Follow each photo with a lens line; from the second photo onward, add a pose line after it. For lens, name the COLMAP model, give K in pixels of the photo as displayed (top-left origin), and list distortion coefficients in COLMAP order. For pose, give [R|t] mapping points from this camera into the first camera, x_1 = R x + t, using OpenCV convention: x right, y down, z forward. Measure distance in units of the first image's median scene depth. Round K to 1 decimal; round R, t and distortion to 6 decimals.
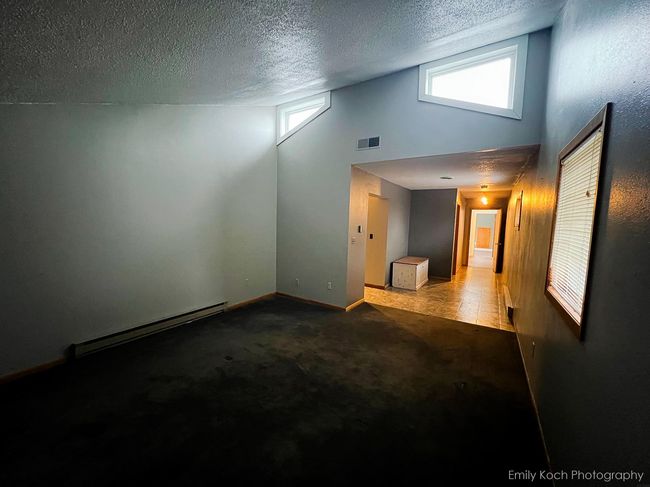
lens RADIAL K [[260.6, 0, 325.0], [0, 260.6, 243.5], [0, 0, 1]] dist [-0.000638, -0.000063]
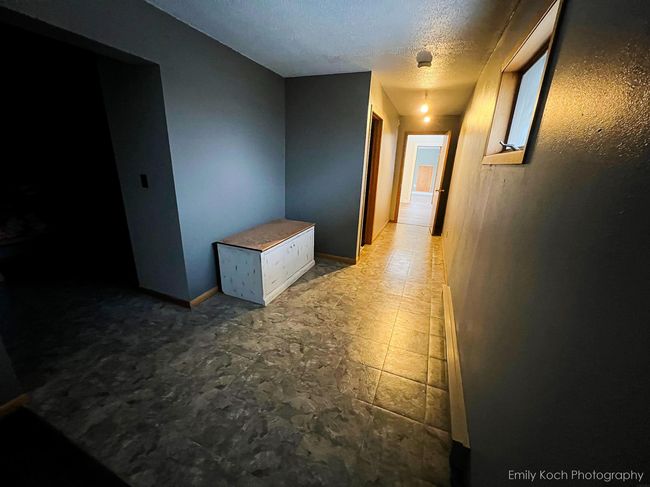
lens RADIAL K [[260.6, 0, 325.0], [0, 260.6, 243.5], [0, 0, 1]] dist [-0.000638, -0.000063]
pose [[0.983212, -0.045114, 0.176802, 0.267647], [0.004119, 0.974194, 0.225674, -0.016665], [-0.182421, -0.221157, 0.958025, 0.409391]]
